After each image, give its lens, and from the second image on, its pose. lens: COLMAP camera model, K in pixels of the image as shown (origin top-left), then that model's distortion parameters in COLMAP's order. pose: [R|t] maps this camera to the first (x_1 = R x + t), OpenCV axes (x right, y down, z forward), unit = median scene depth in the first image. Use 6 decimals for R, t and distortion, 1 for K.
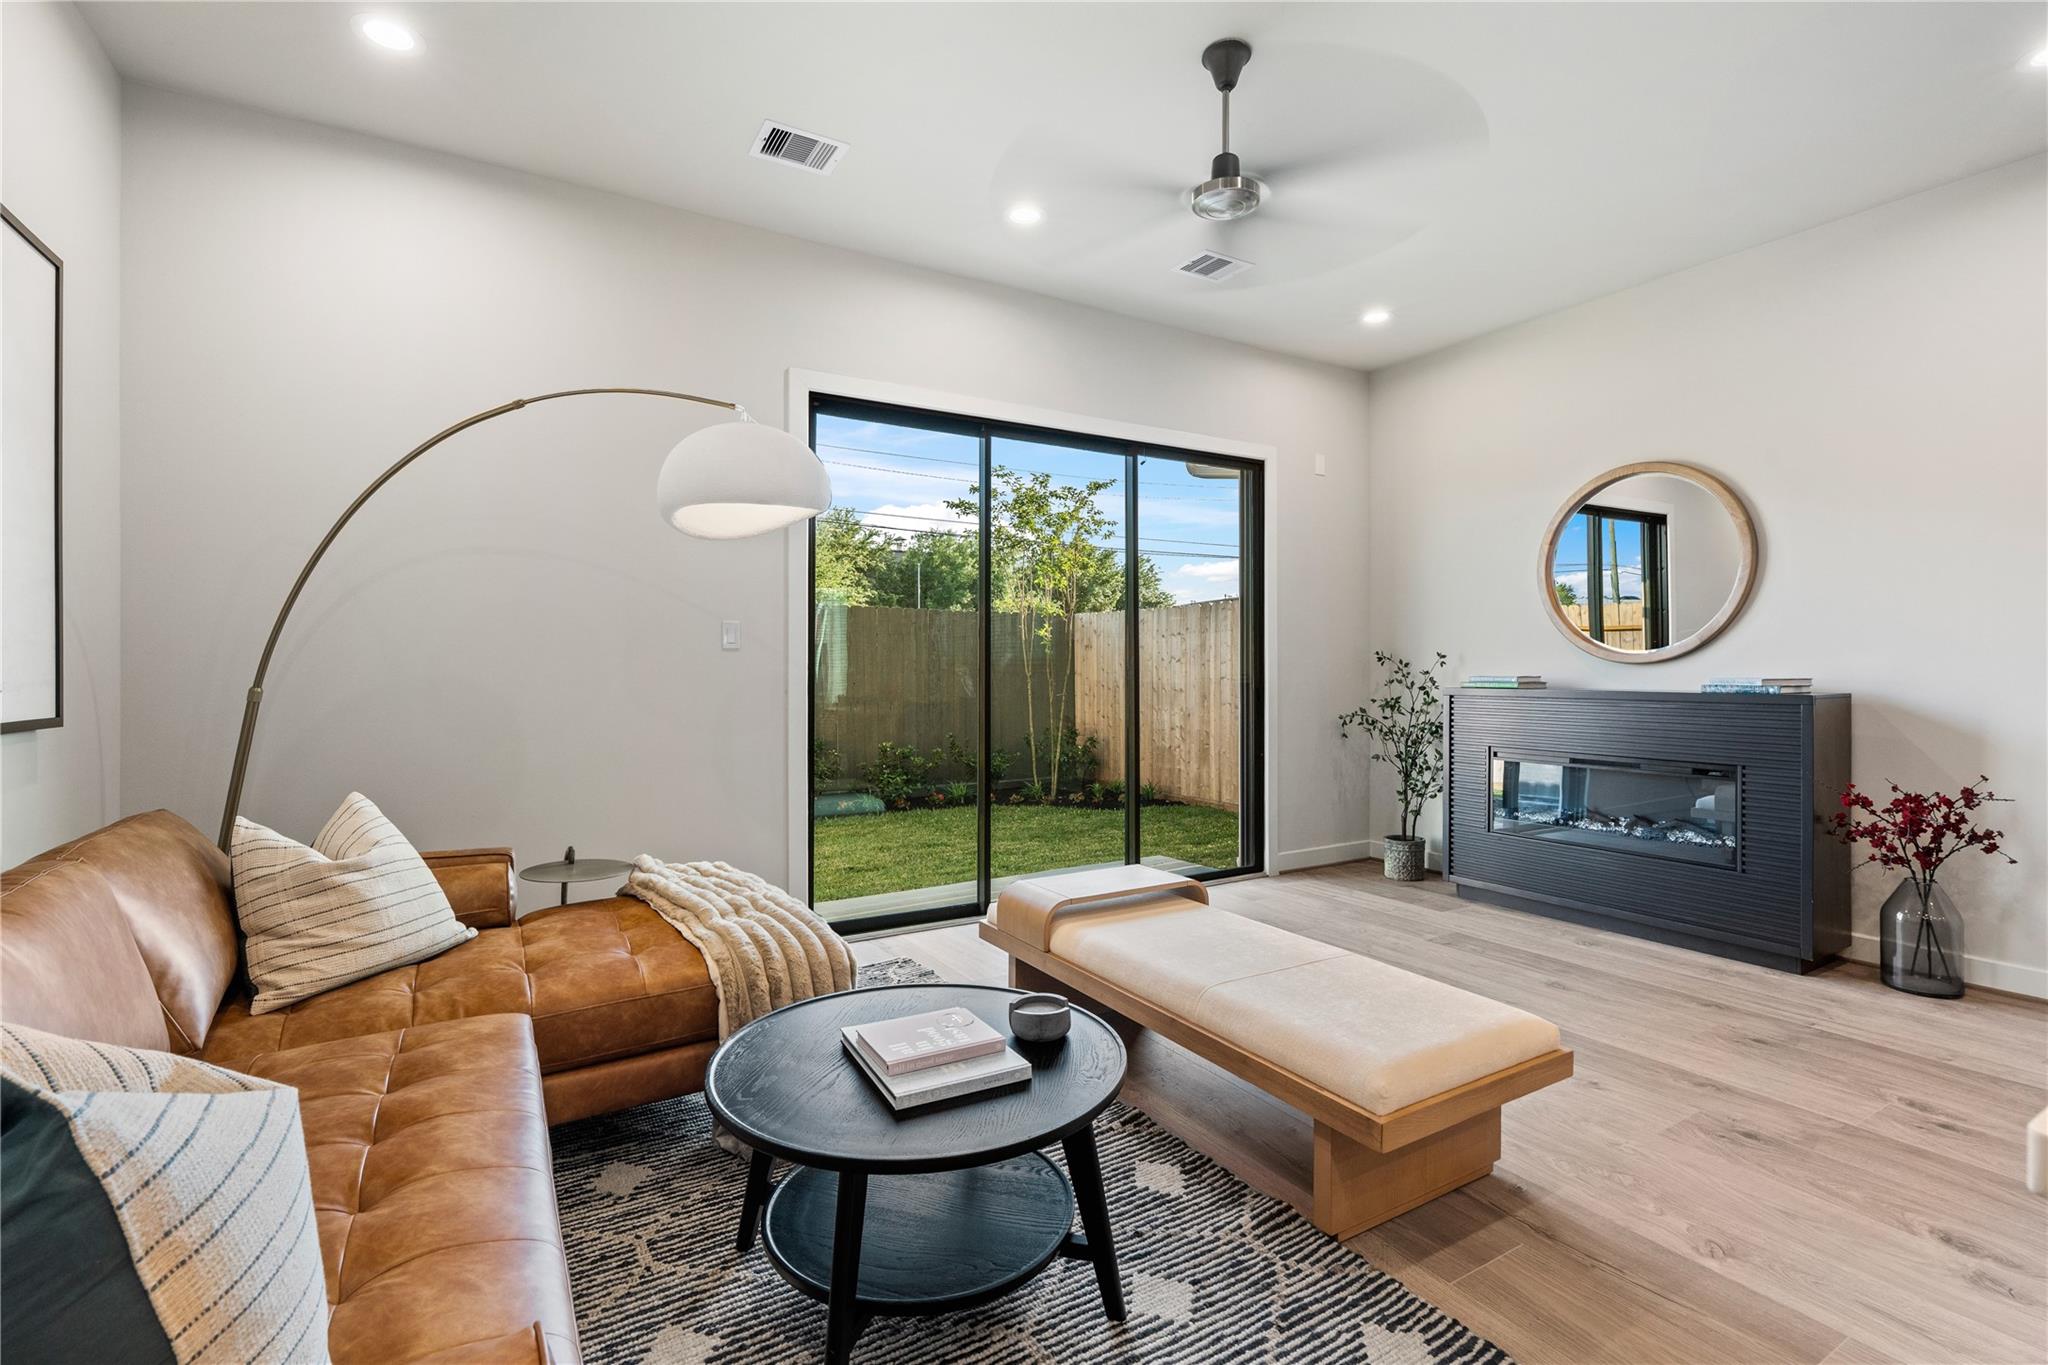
lens RADIAL K [[925.4, 0, 1024.2], [0, 925.4, 673.9], [0, 0, 1]] dist [-0.008360, 0.000367]
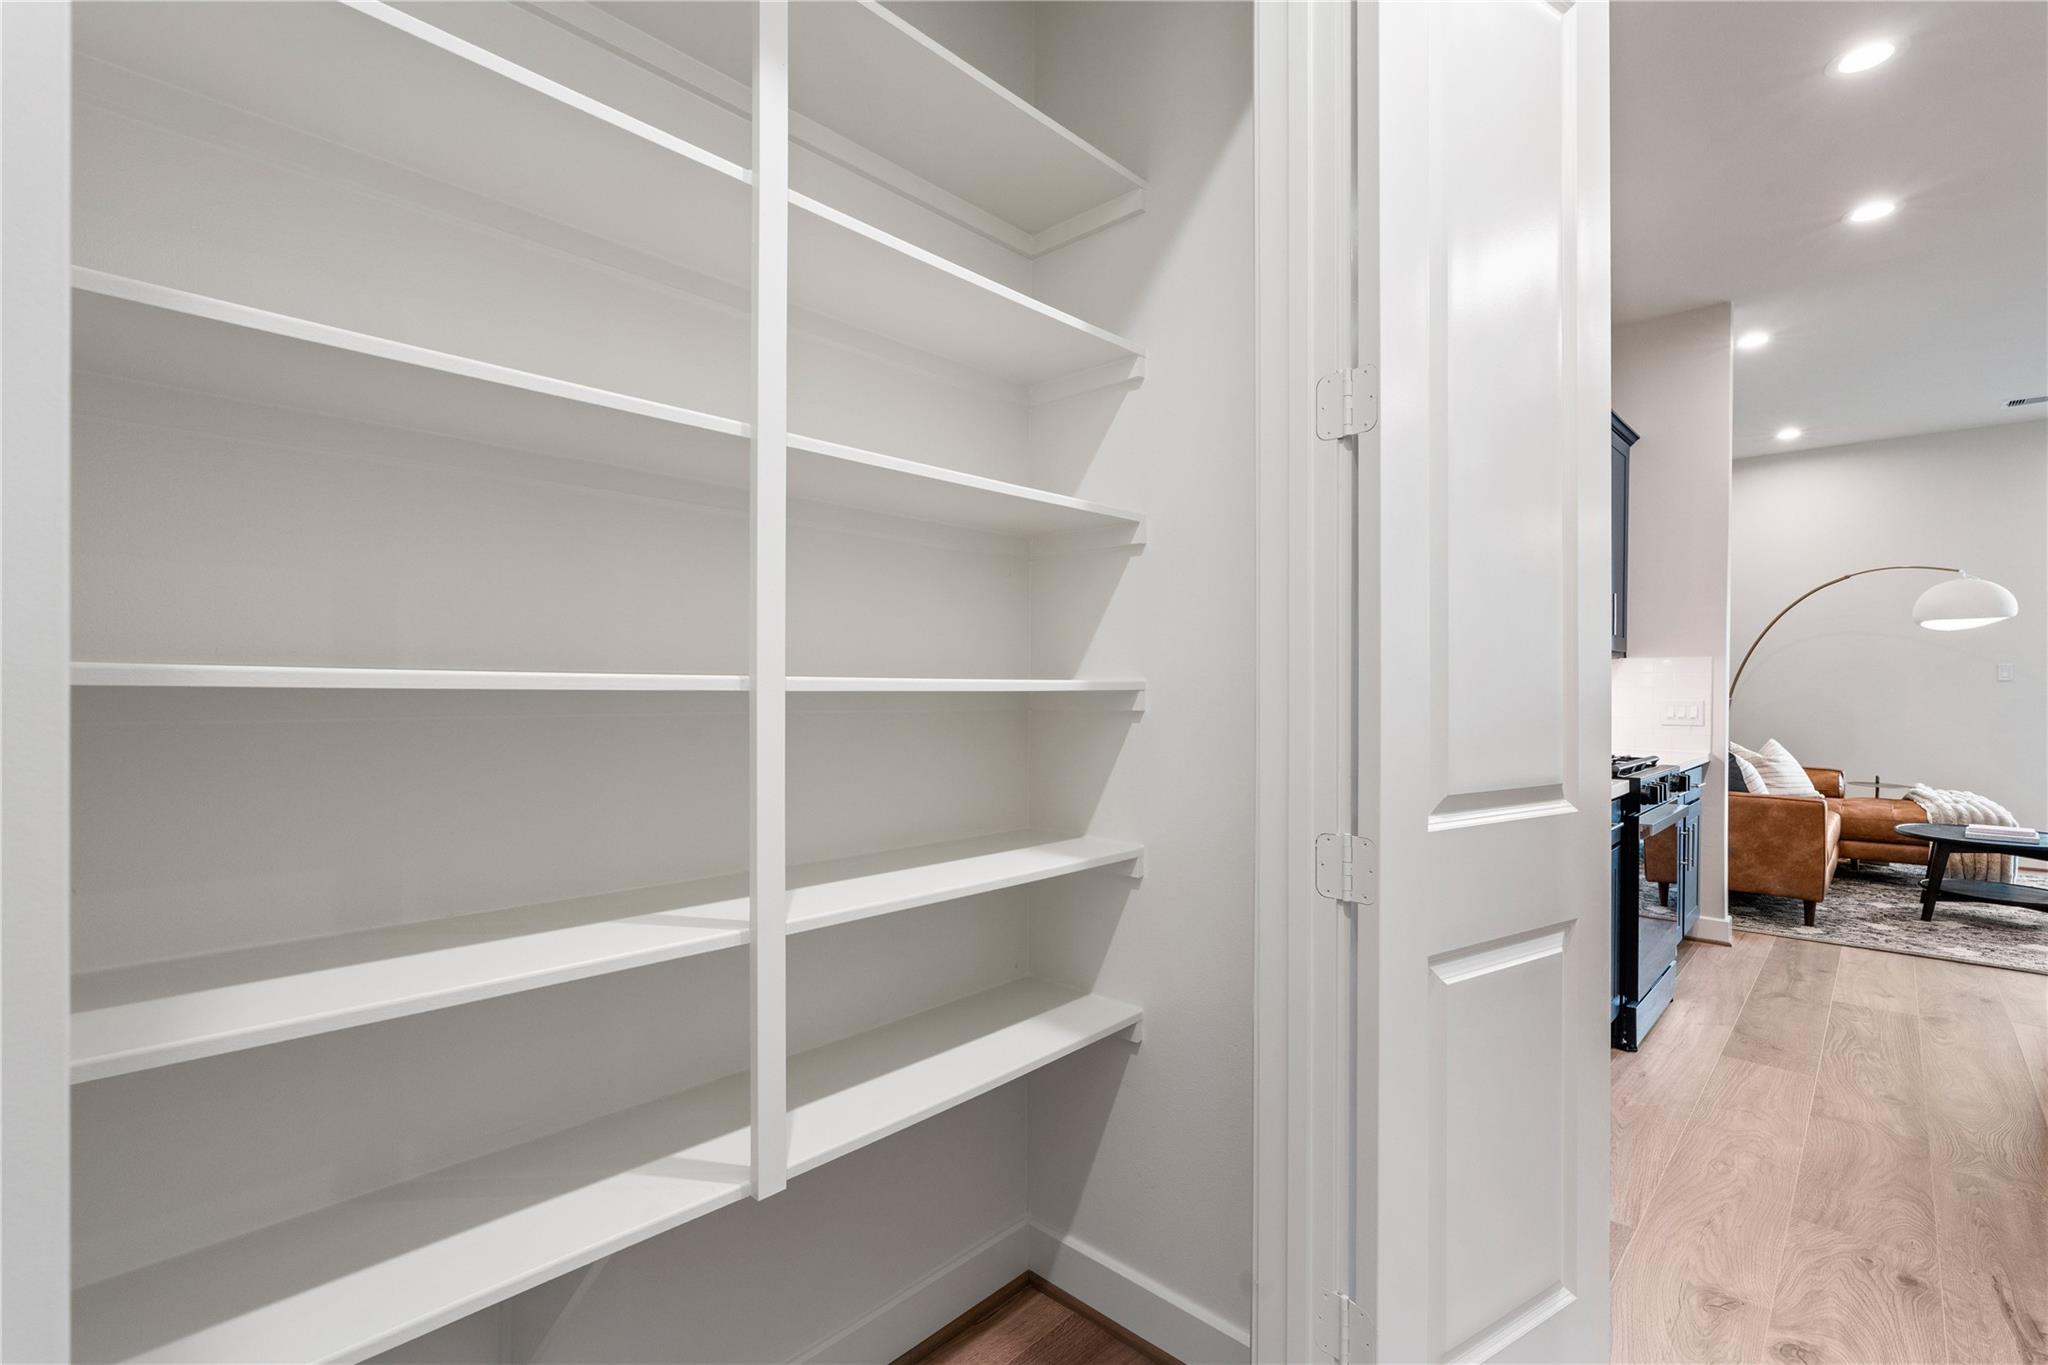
lens RADIAL K [[919.4, 0, 1020.3], [0, 919.4, 679.1], [0, 0, 1]] dist [-0.000154, -0.000100]
pose [[0.273950, 0.000460, -0.961744, 1.139448], [-0.011435, 0.999931, -0.002779, -0.003948], [0.961676, 0.011758, 0.273936, -1.680026]]
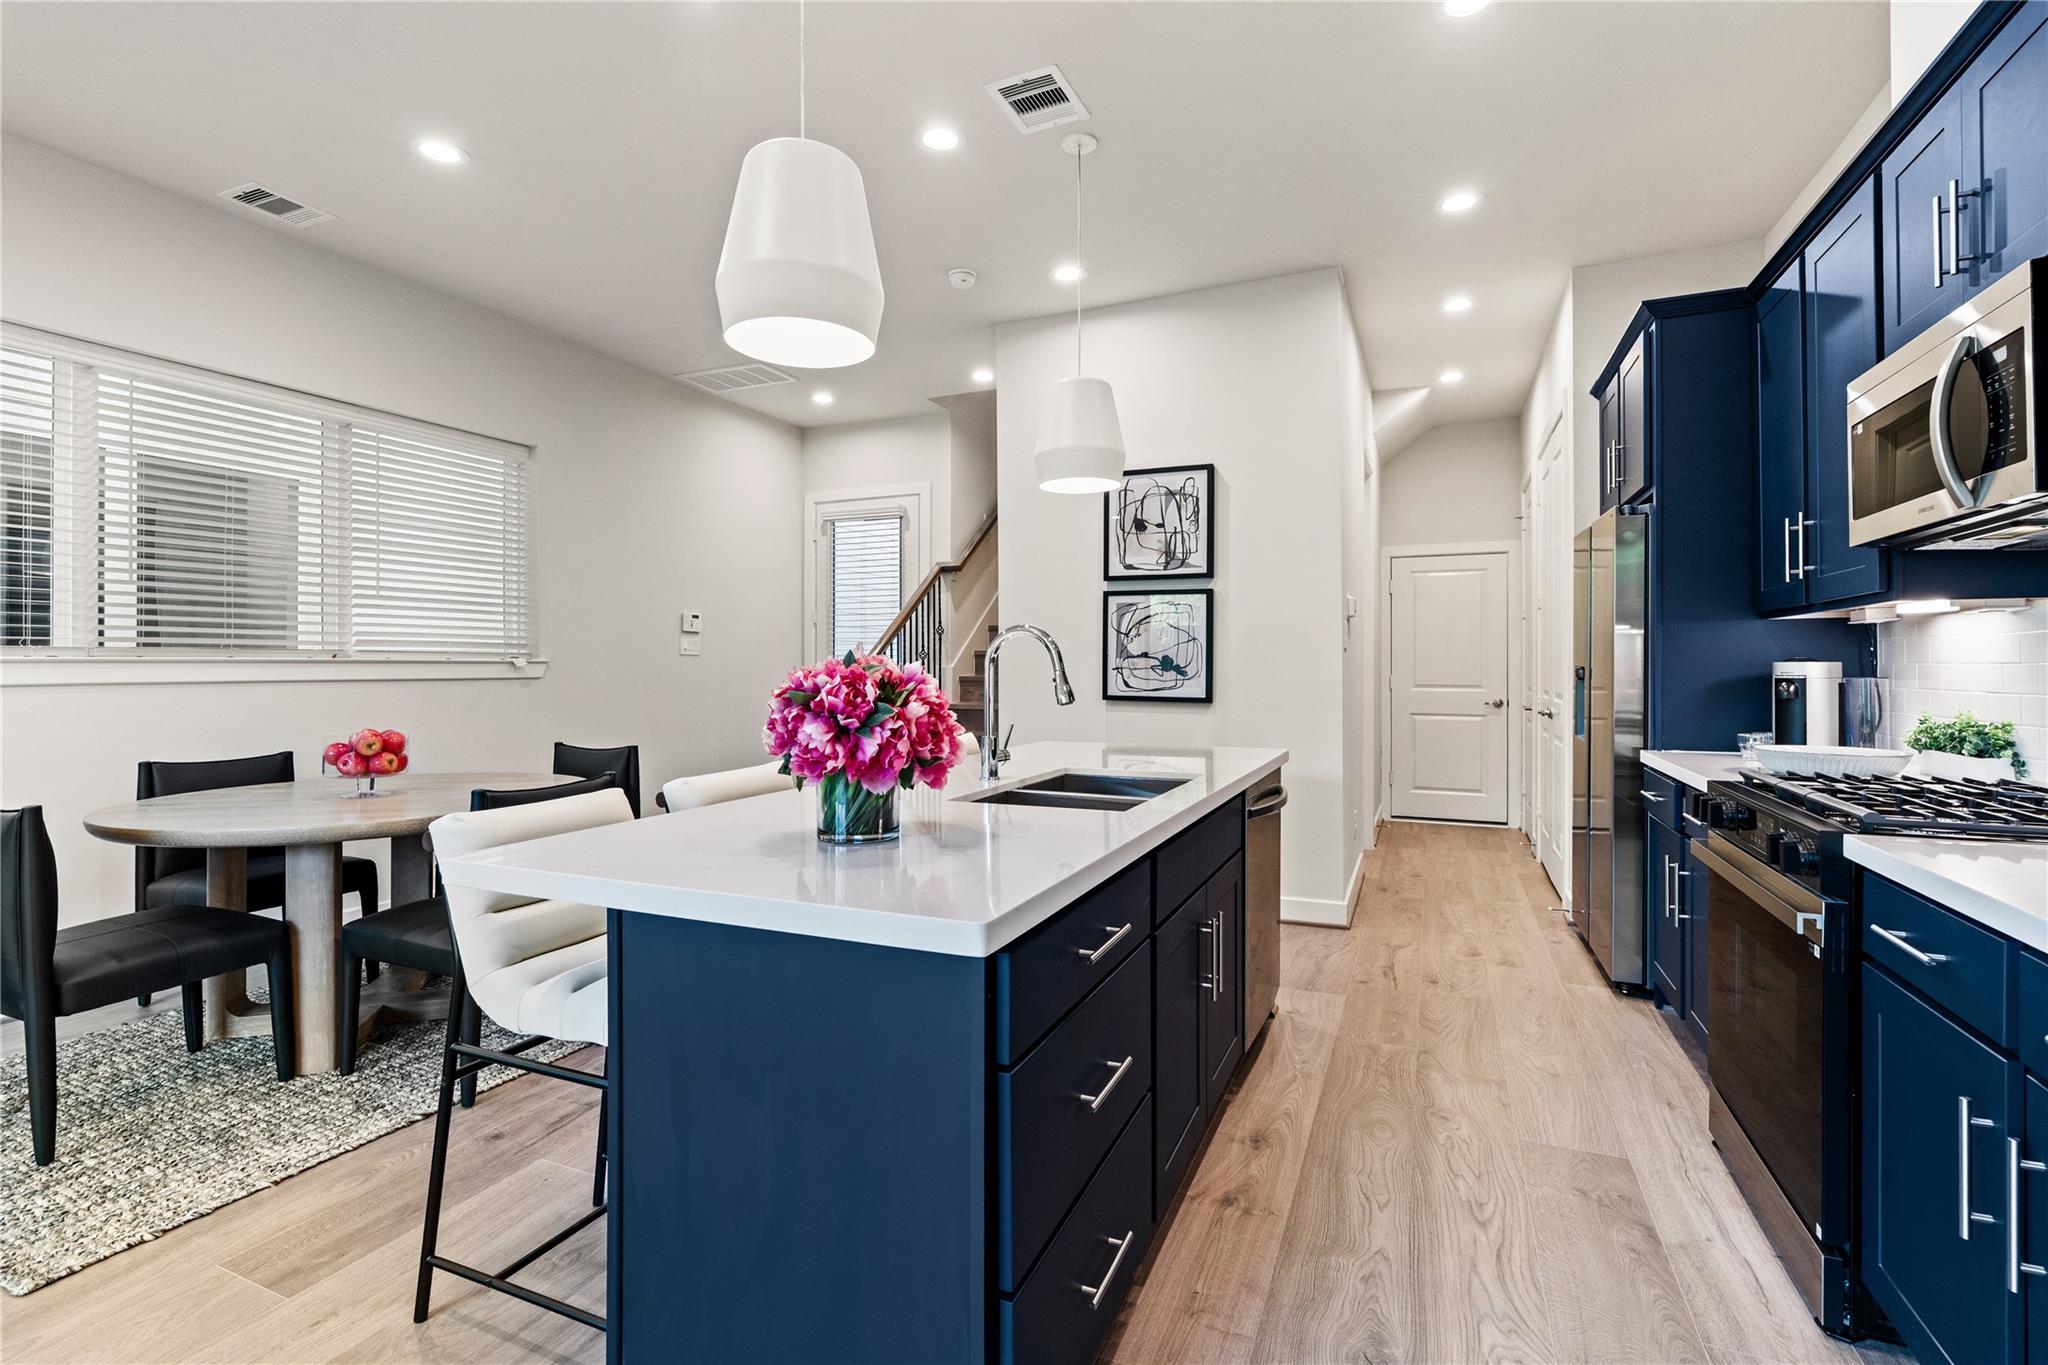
lens RADIAL K [[925.4, 0, 1024.2], [0, 925.4, 673.9], [0, 0, 1]] dist [-0.008360, 0.000367]
pose [[-0.581926, -0.003215, 0.813236, -0.093660], [0.010493, 0.999879, 0.011462, -0.008325], [-0.813174, 0.015203, -0.581822, 0.429621]]
